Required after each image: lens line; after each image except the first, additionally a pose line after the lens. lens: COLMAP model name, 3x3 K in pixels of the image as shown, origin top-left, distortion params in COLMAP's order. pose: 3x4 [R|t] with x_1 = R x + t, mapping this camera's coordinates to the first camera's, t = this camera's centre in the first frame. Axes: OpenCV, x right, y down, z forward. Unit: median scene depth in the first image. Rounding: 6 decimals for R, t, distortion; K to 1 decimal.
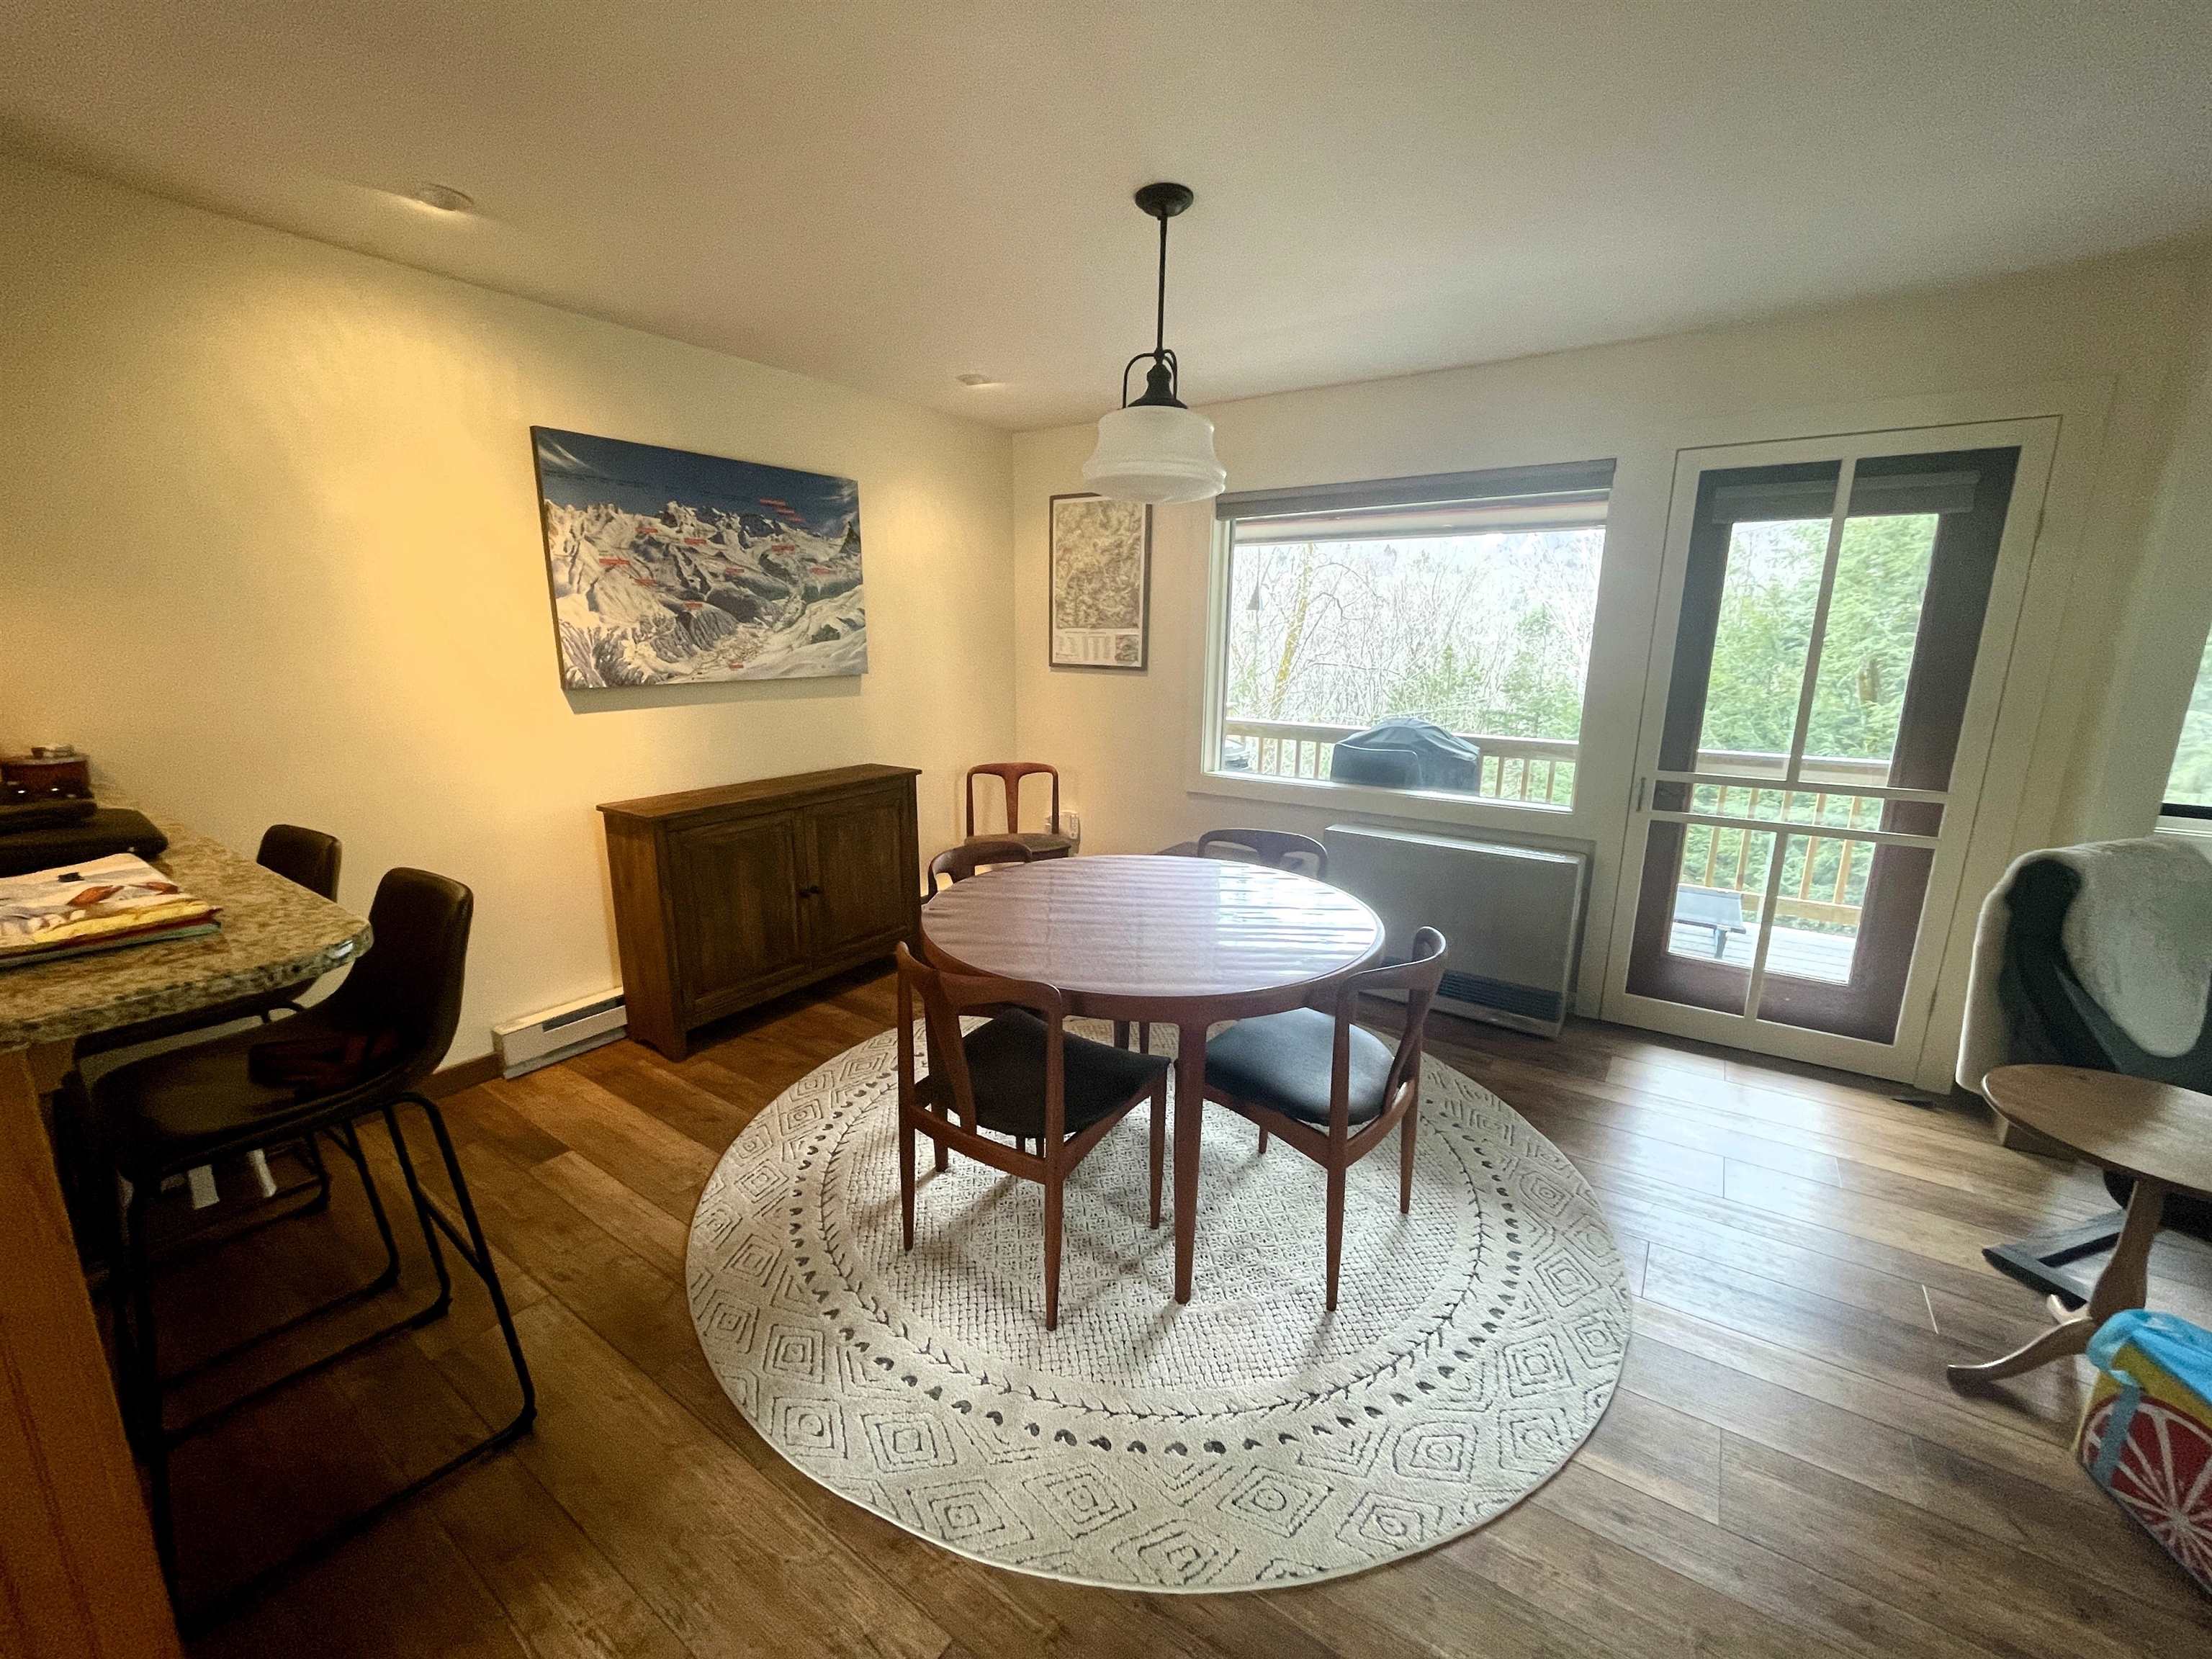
lens RADIAL K [[894.0, 0, 1106.1], [0, 894.0, 826.7], [0, 0, 1]] dist [0.000520, 0.000252]
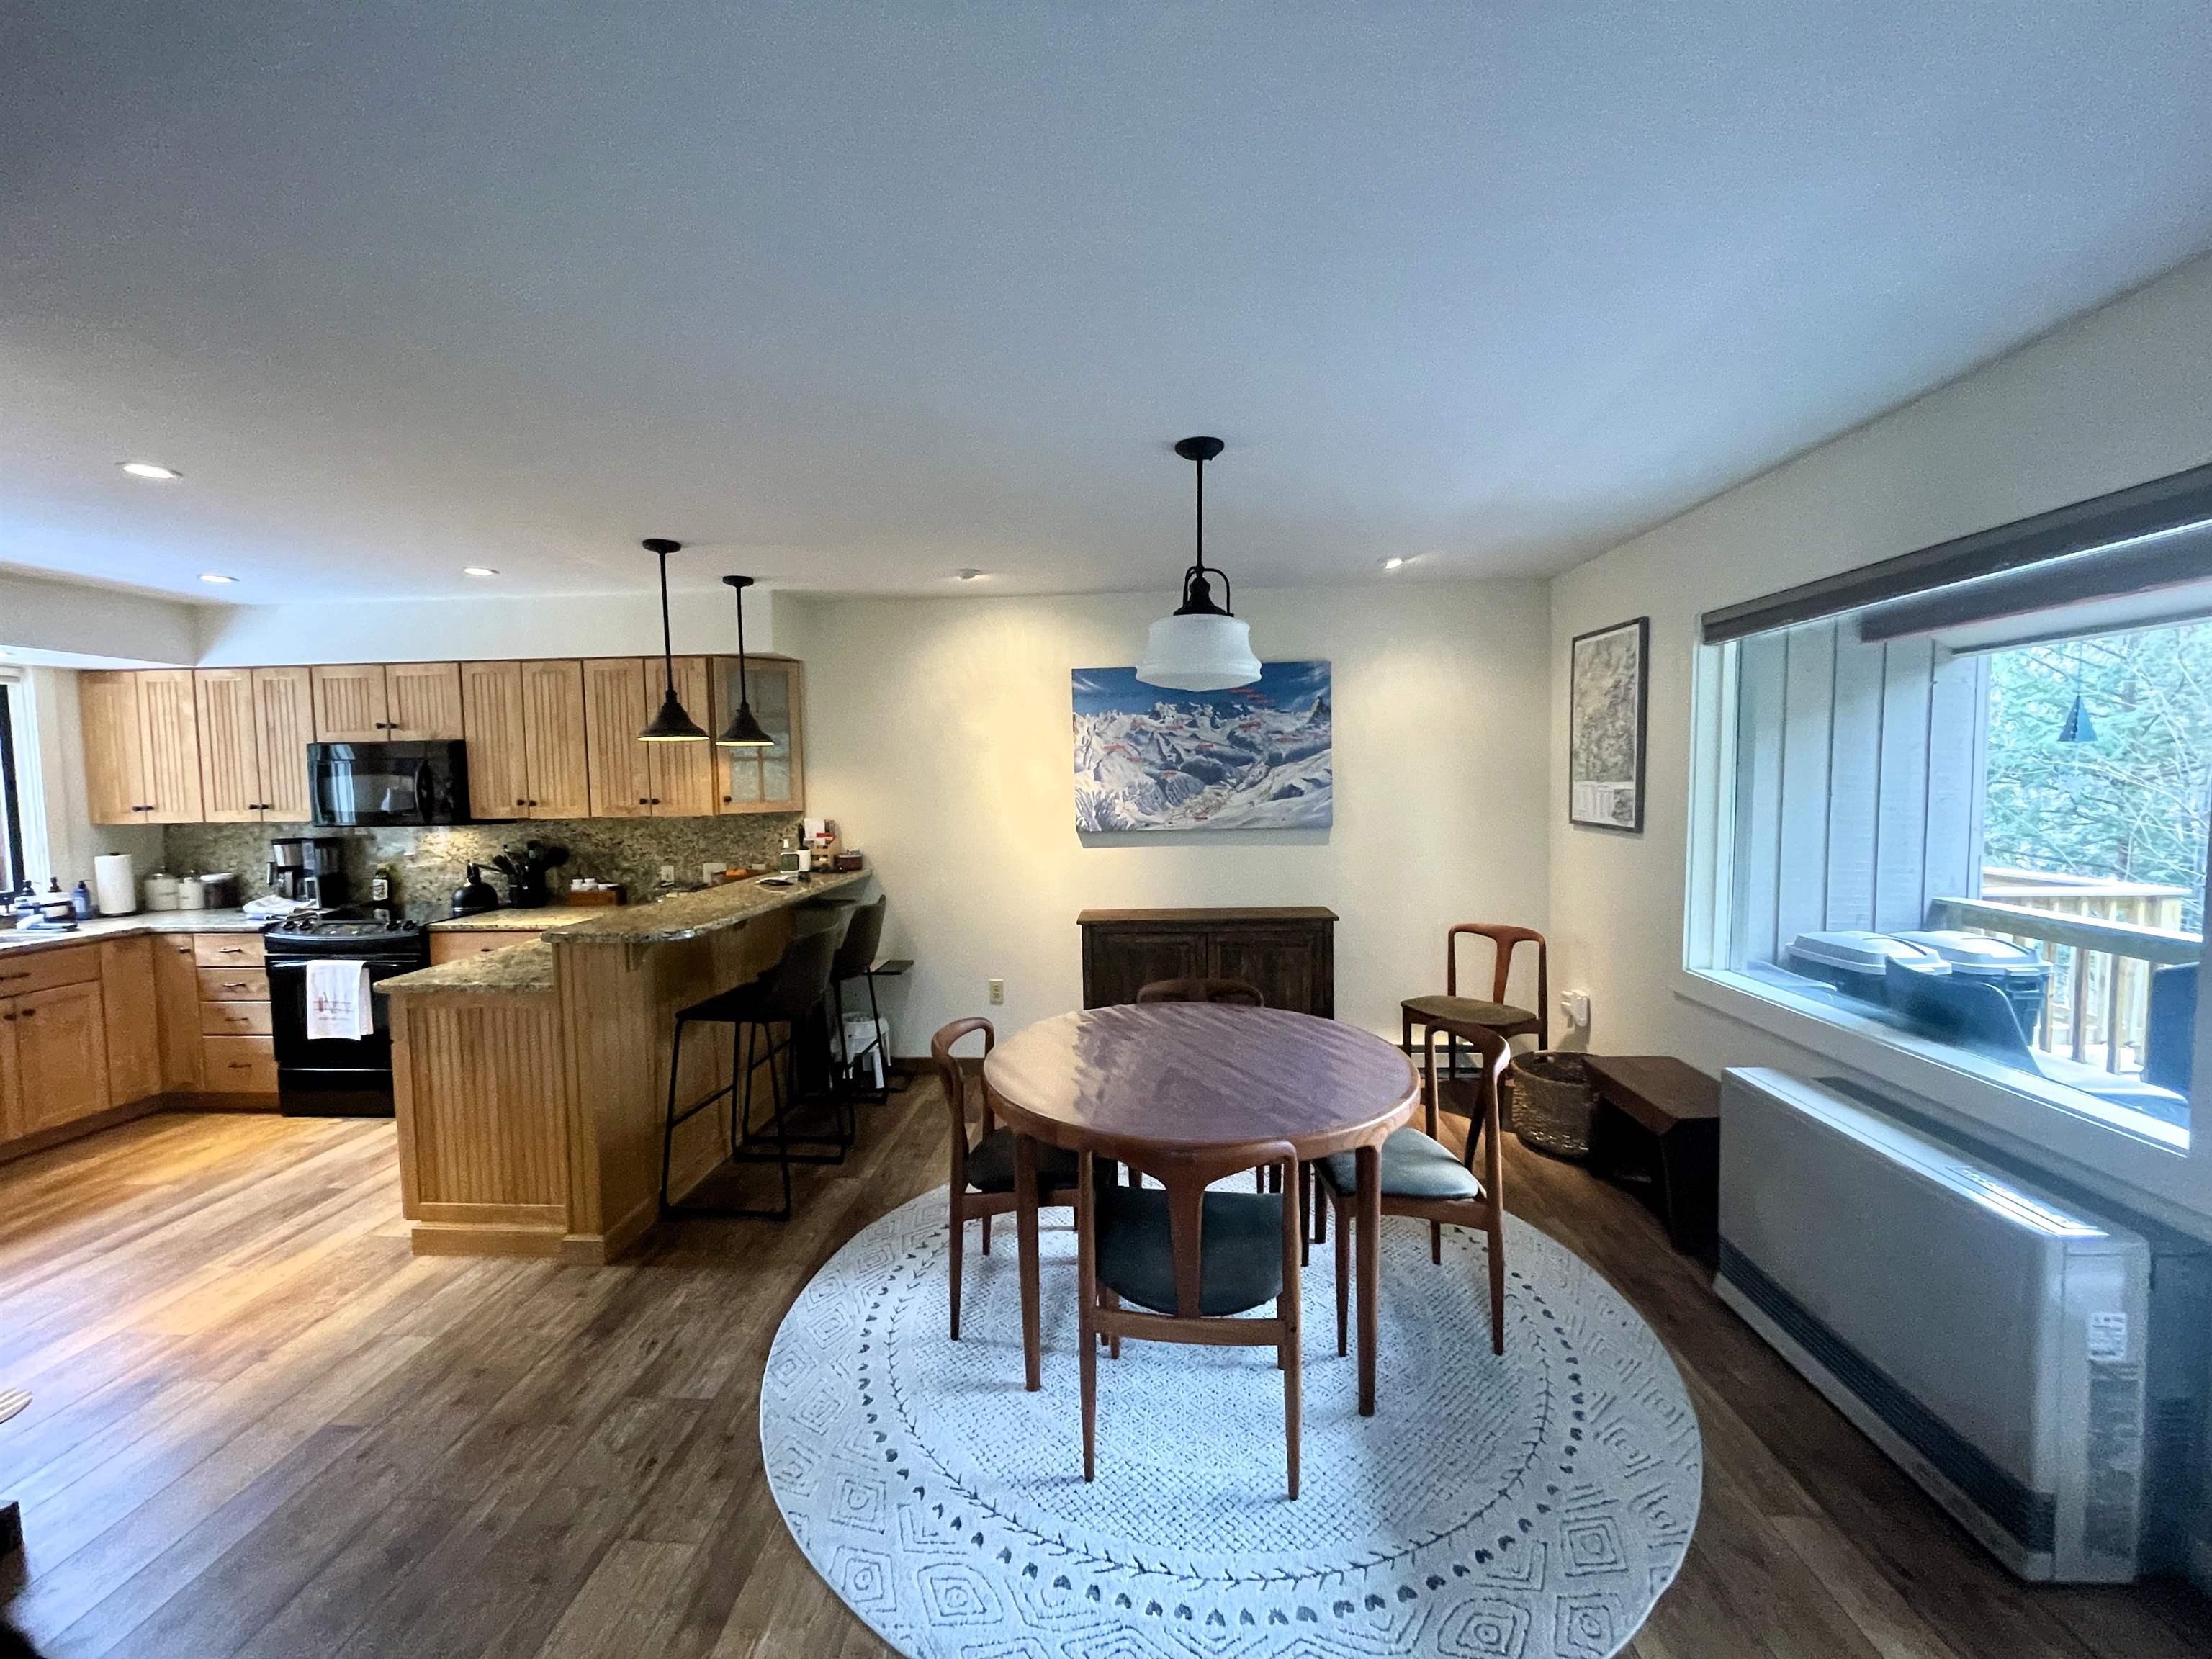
lens RADIAL K [[894.0, 0, 1104.4], [0, 894.0, 830.2], [0, 0, 1]] dist [0.000520, 0.000252]
pose [[0.517017, 0.035617, -0.855234, 0.630218], [-0.160381, 0.985470, -0.055915, -0.068719], [0.840816, 0.166073, 0.515217, 0.222838]]
